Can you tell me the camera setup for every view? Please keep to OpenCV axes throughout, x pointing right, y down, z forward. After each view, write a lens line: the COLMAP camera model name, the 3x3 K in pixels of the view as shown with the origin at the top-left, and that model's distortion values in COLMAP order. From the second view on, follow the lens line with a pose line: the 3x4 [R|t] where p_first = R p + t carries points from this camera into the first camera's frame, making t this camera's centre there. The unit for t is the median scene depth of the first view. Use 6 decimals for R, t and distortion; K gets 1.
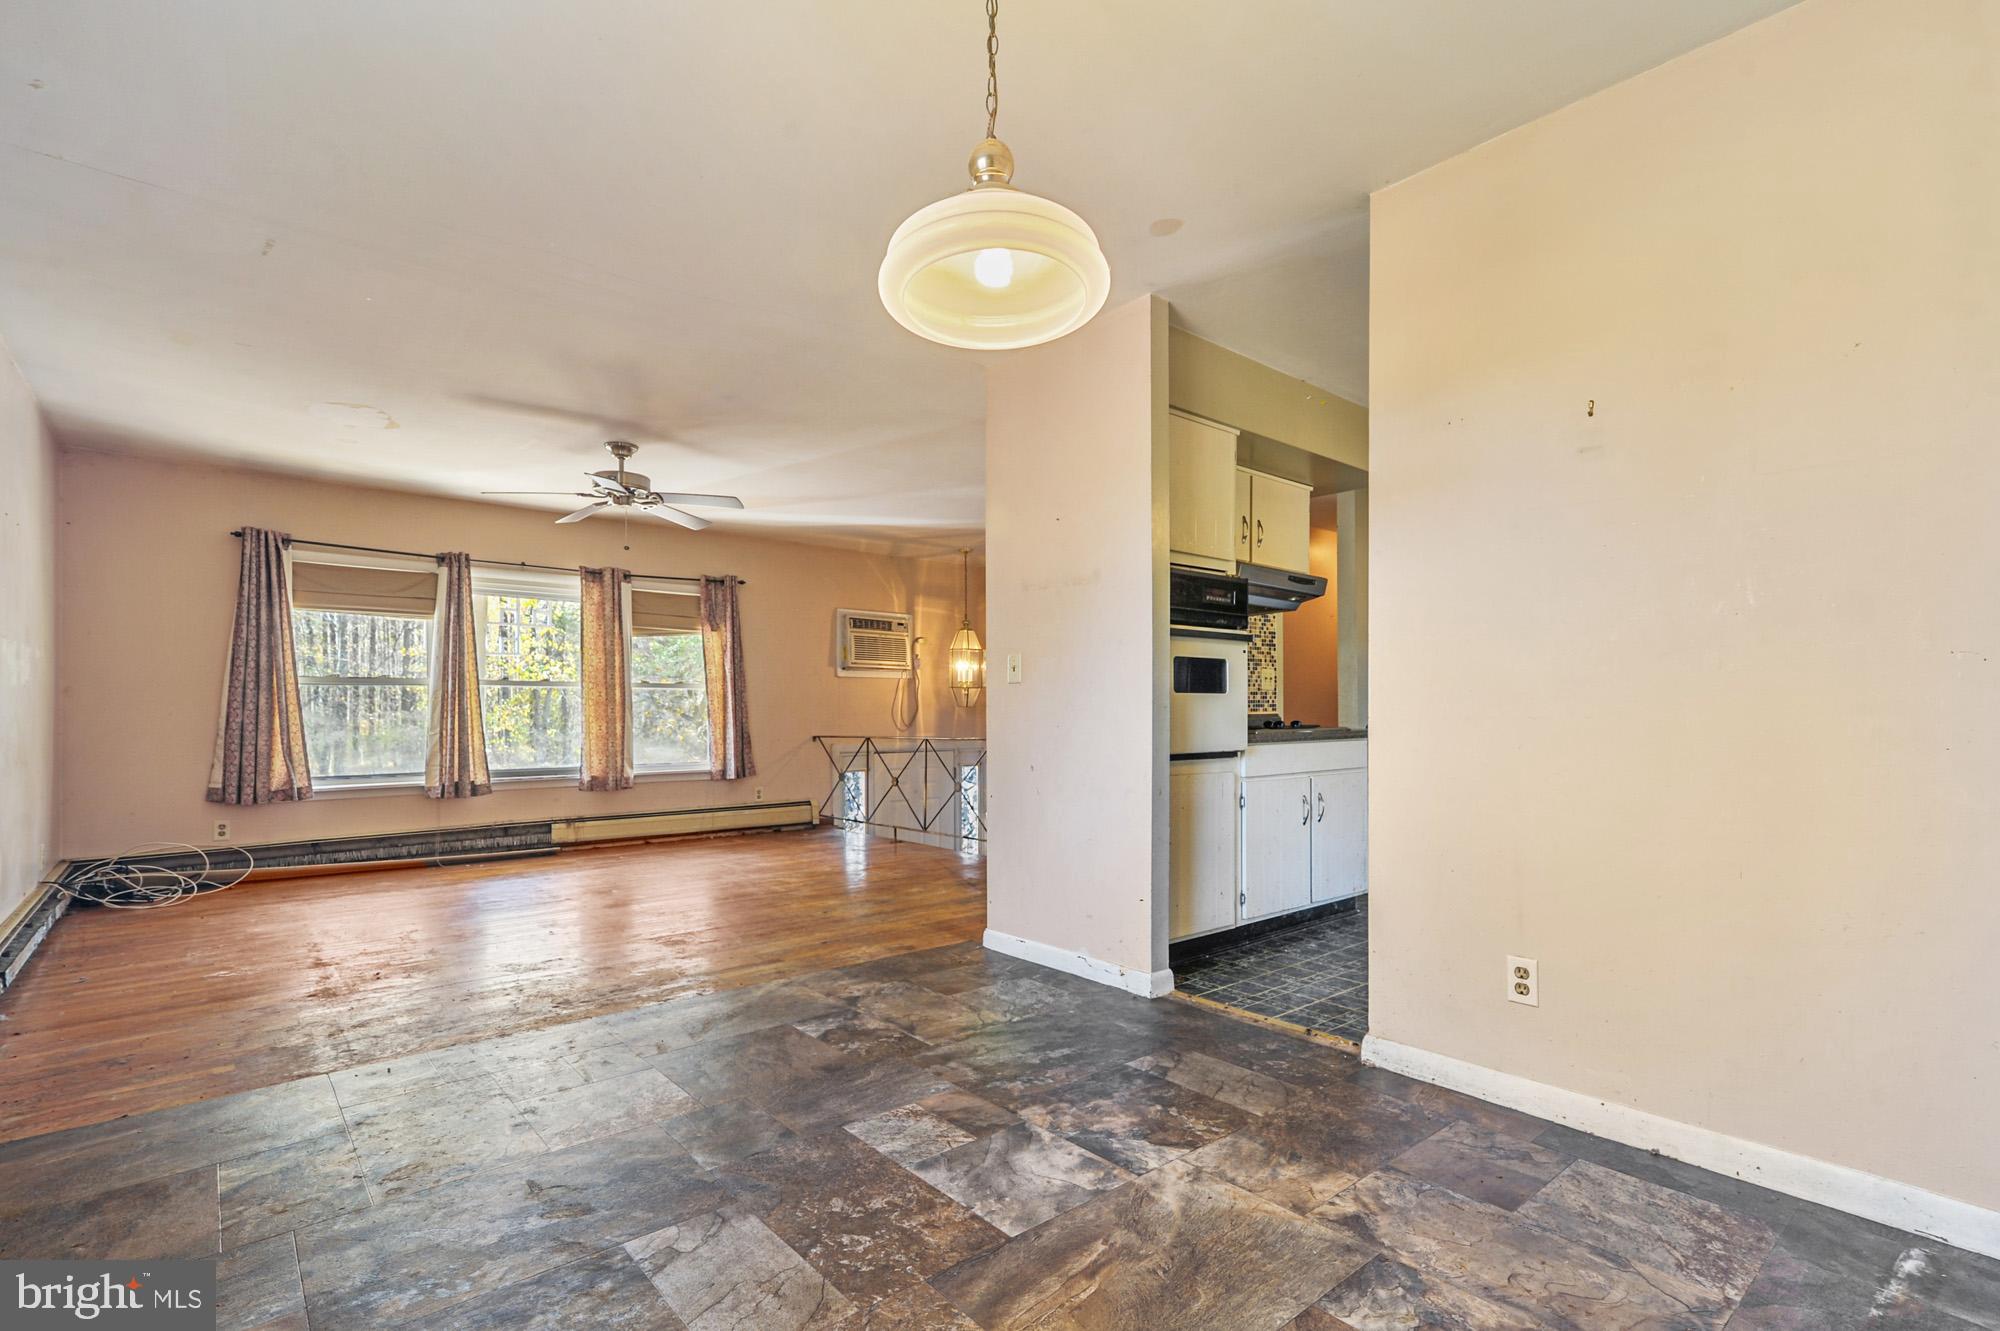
lens RADIAL K [[931.8, 0, 1003.0], [0, 931.8, 711.2], [0, 0, 1]] dist [0.015717, -0.002242]
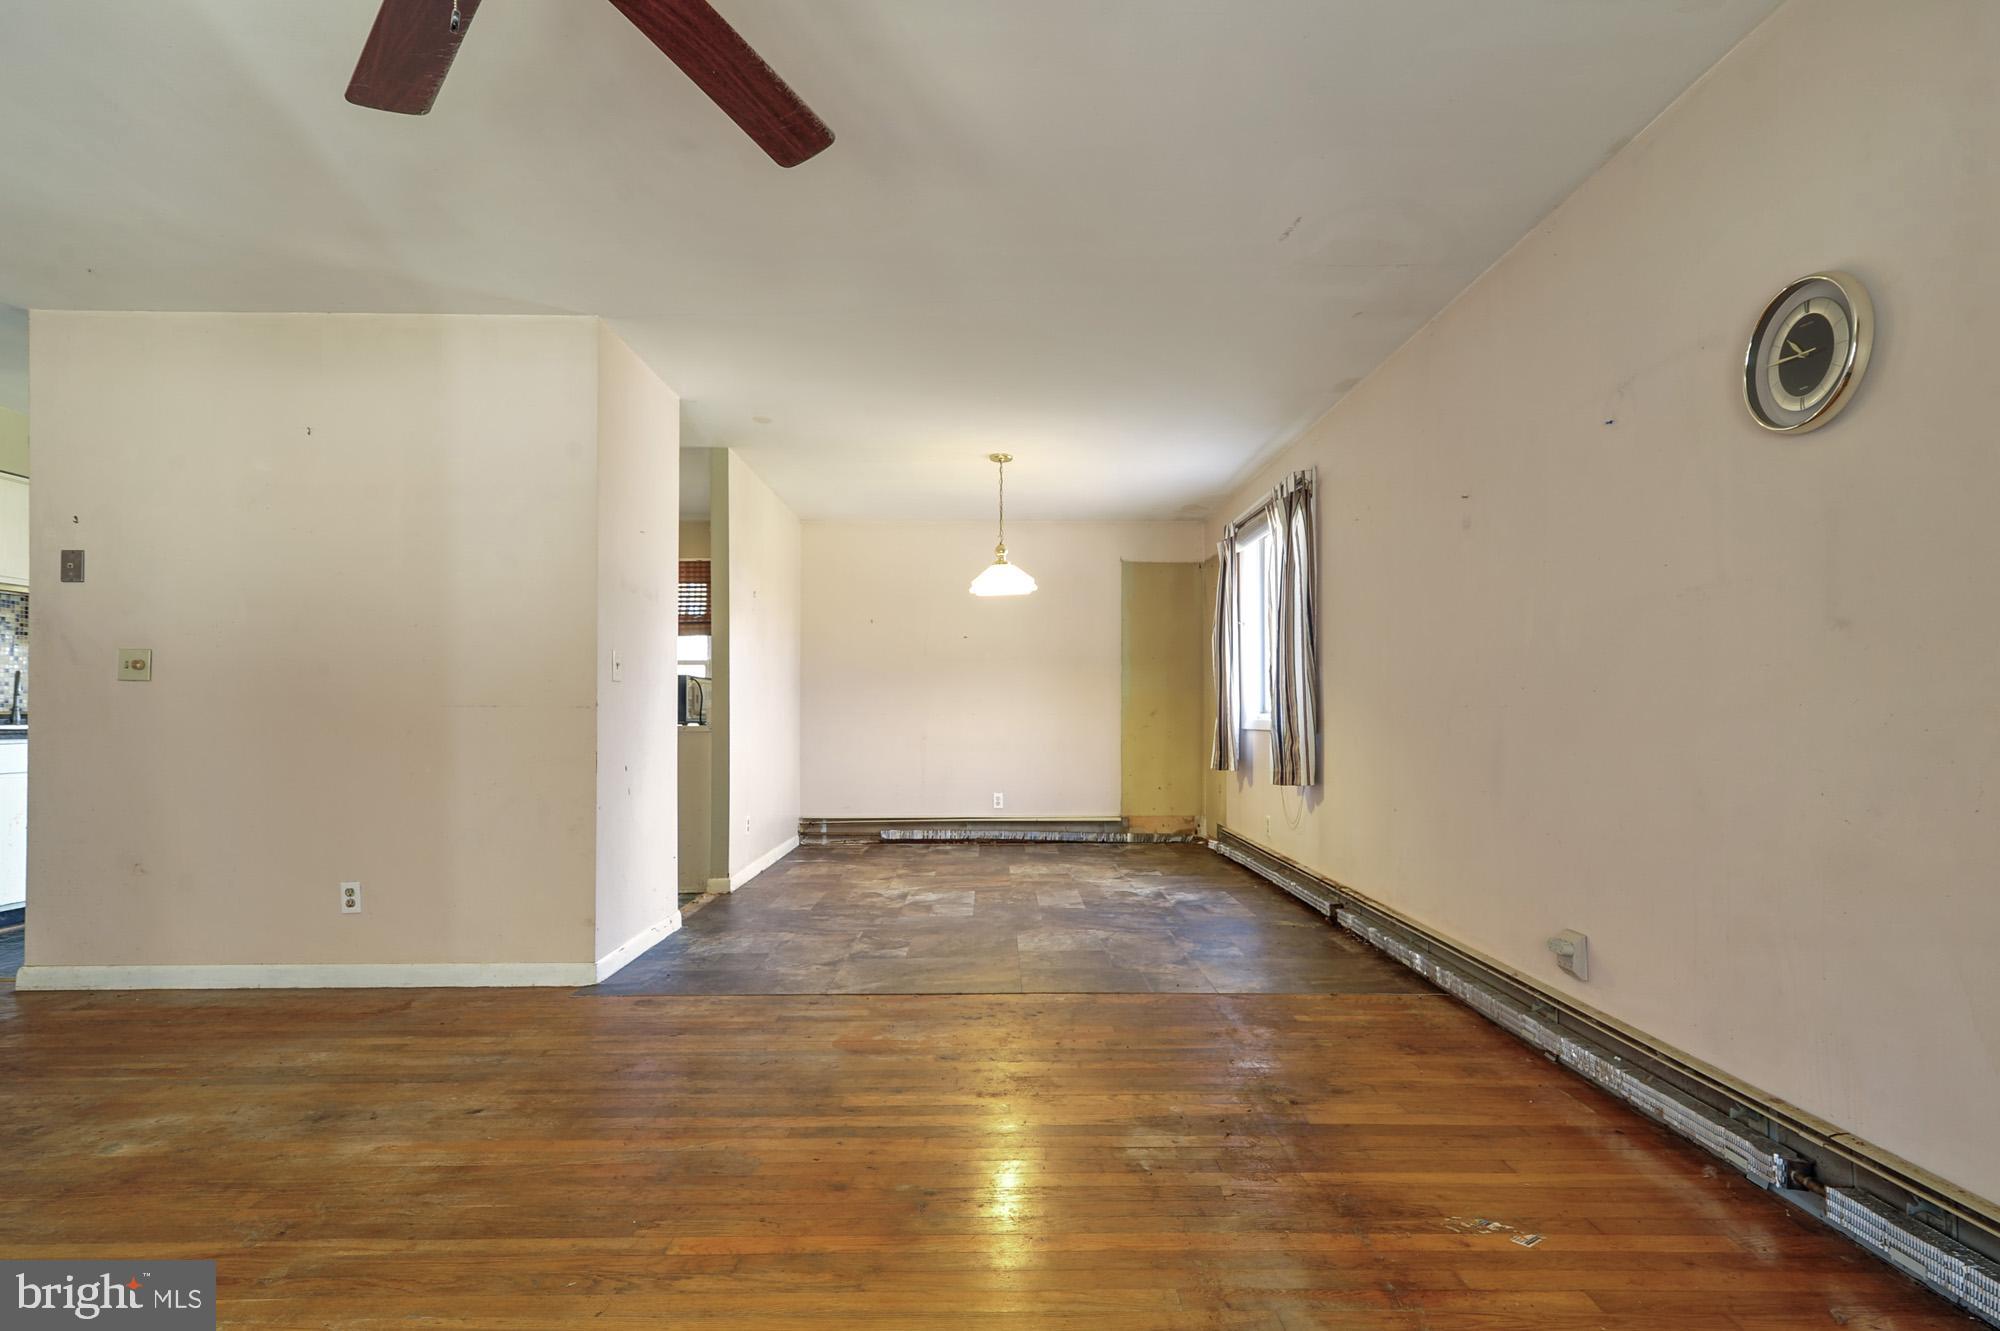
lens RADIAL K [[931.8, 0, 1005.5], [0, 931.8, 706.7], [0, 0, 1]] dist [0.015717, -0.002242]
pose [[-0.768583, 0.004354, 0.639735, -0.544807], [0.000489, 0.999981, -0.006218, 0.001762], [-0.639750, -0.004466, -0.768570, 0.899063]]
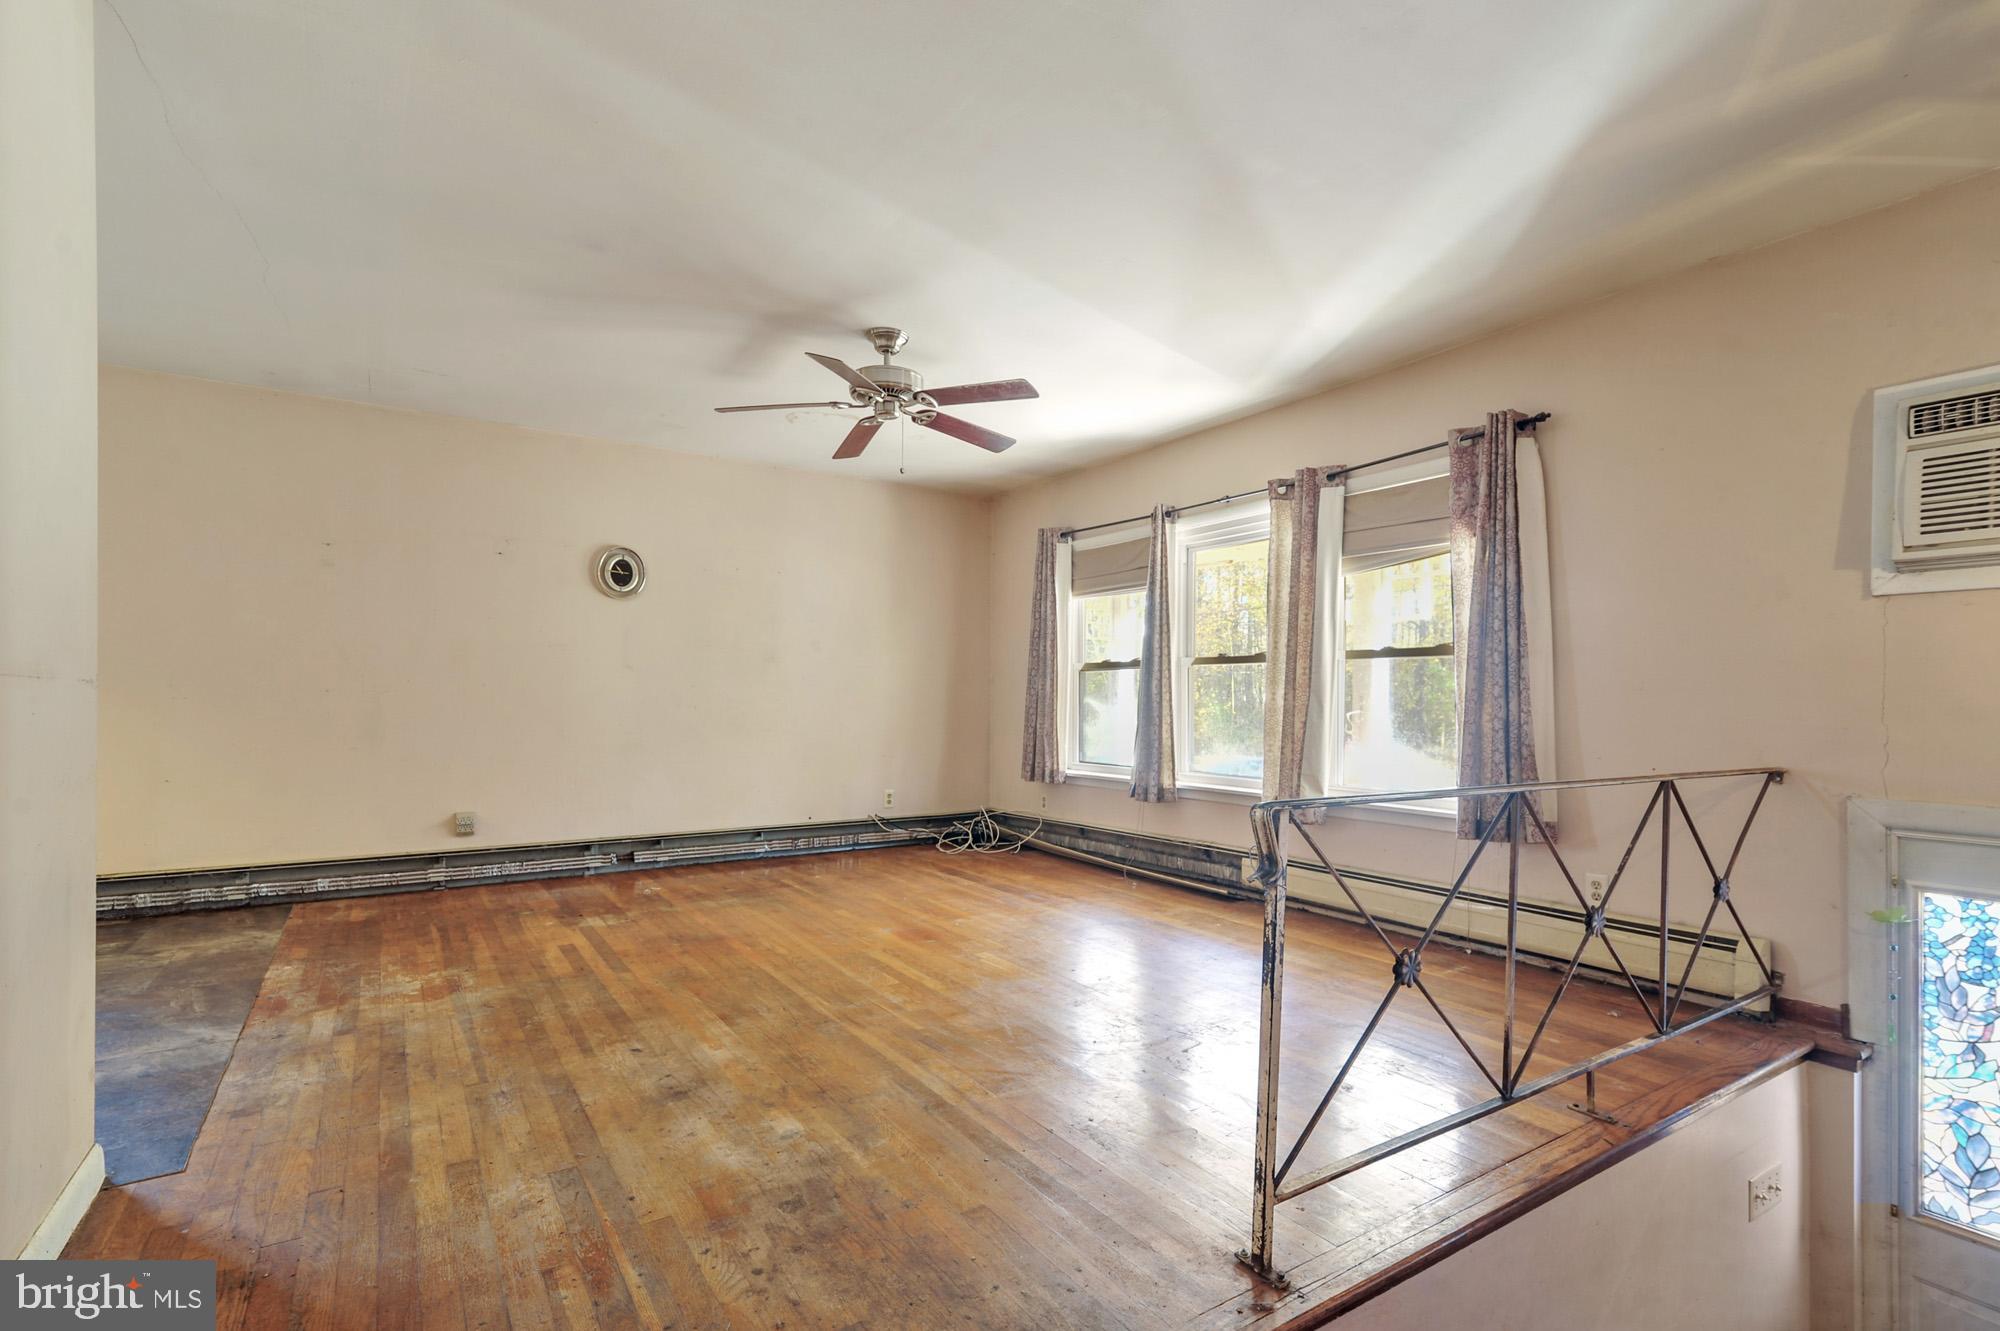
lens RADIAL K [[931.8, 0, 1000.3], [0, 931.8, 703.9], [0, 0, 1]] dist [0.015717, -0.002242]
pose [[-0.123889, 0.004999, -0.992284, 0.254417], [-0.006153, 0.999964, 0.005806, 0.001619], [0.992277, 0.006825, -0.123854, 0.959101]]
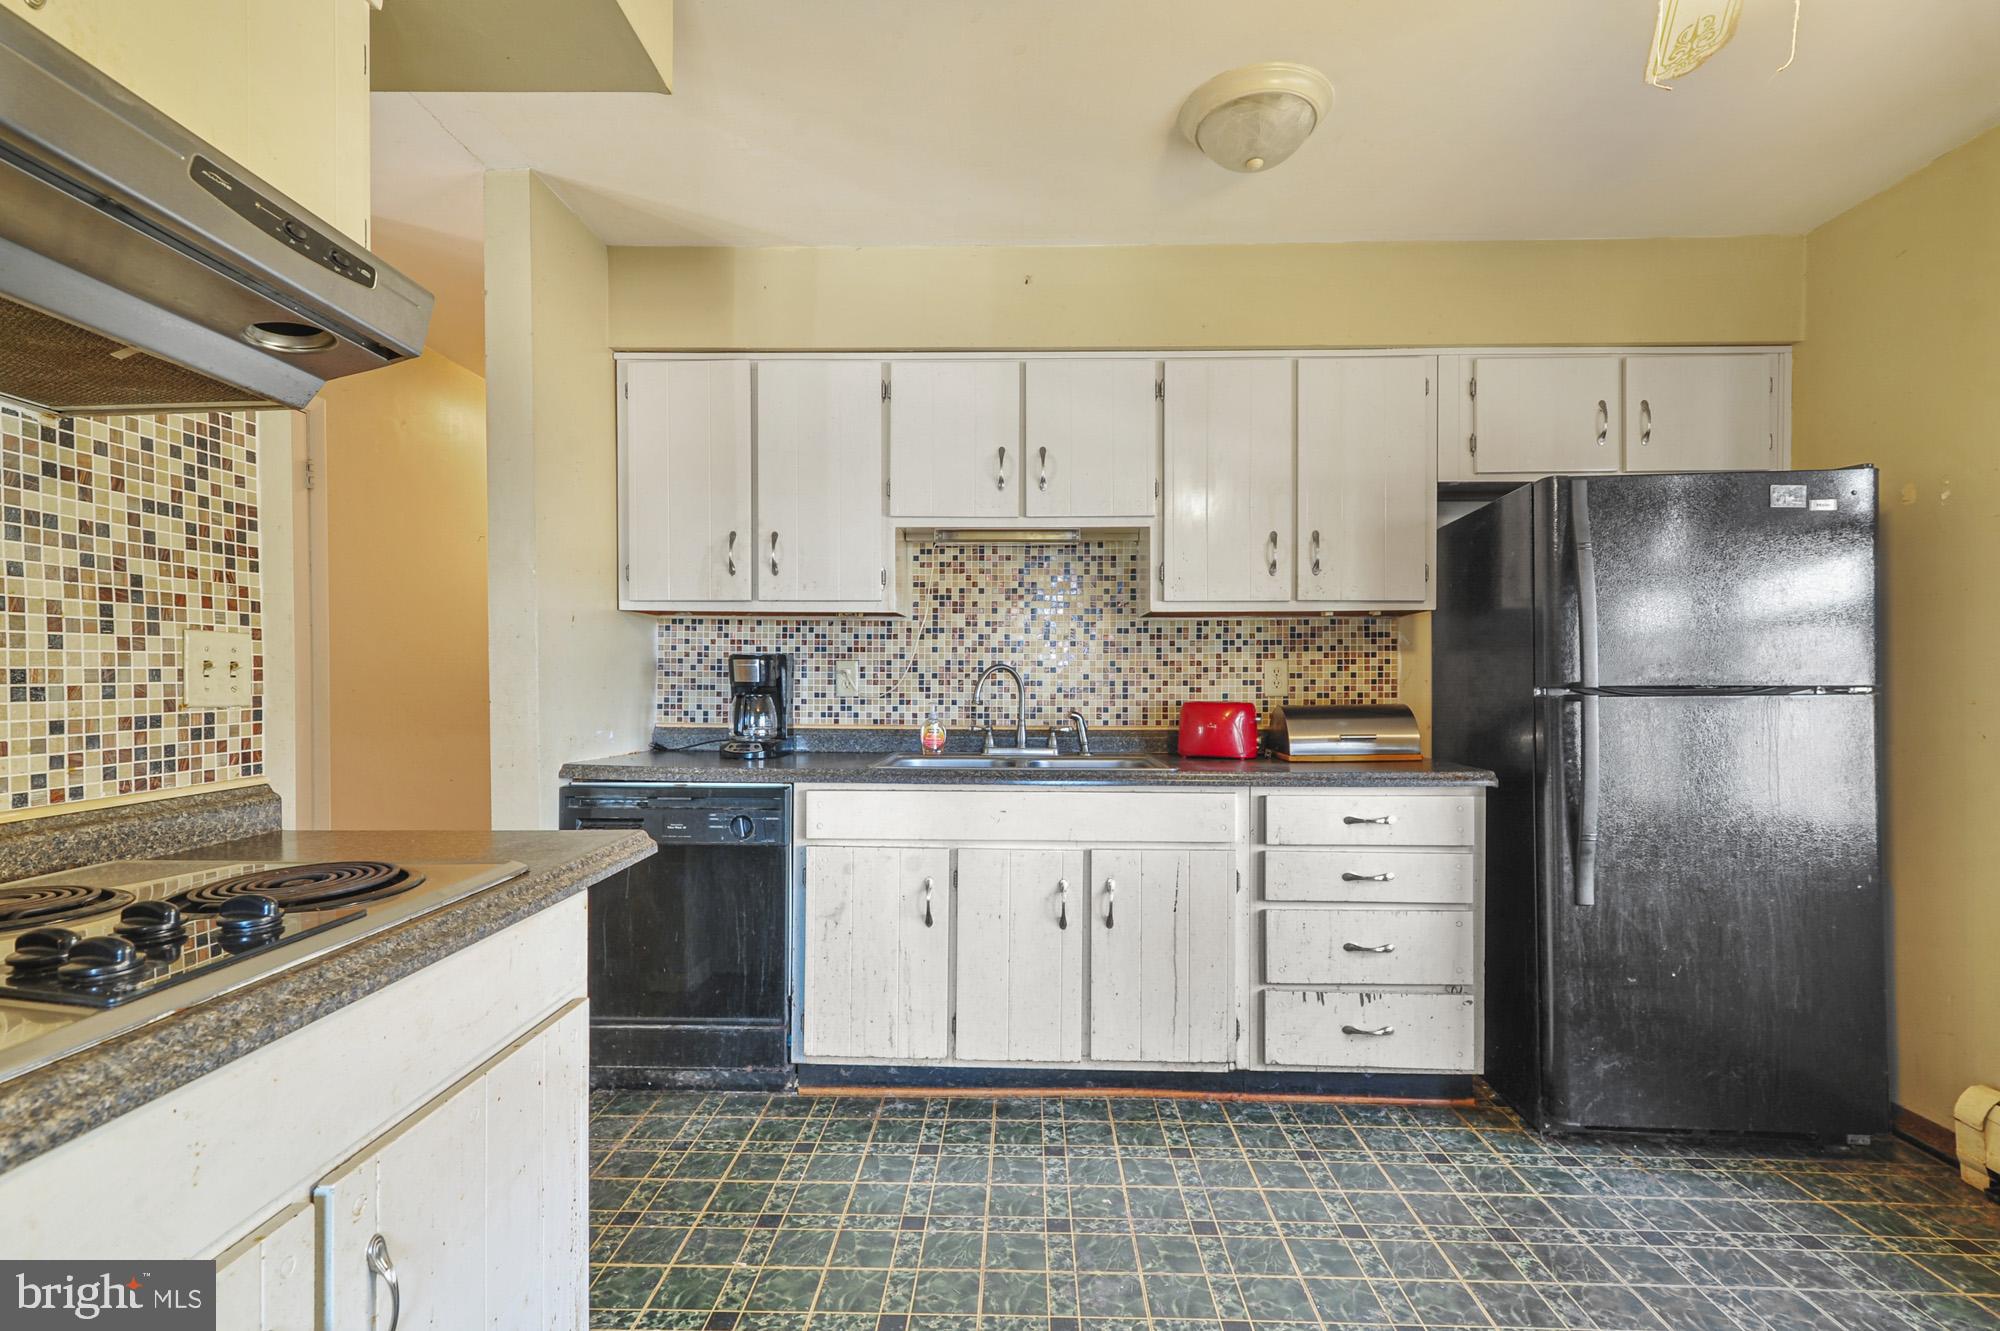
lens RADIAL K [[931.8, 0, 1040.3], [0, 931.8, 686.4], [0, 0, 1]] dist [0.015717, -0.002242]
pose [[0.664885, -0.002243, 0.746943, 0.188192], [-0.003403, 0.999976, 0.006032, -0.025037], [-0.746938, -0.006552, 0.664861, 0.494967]]
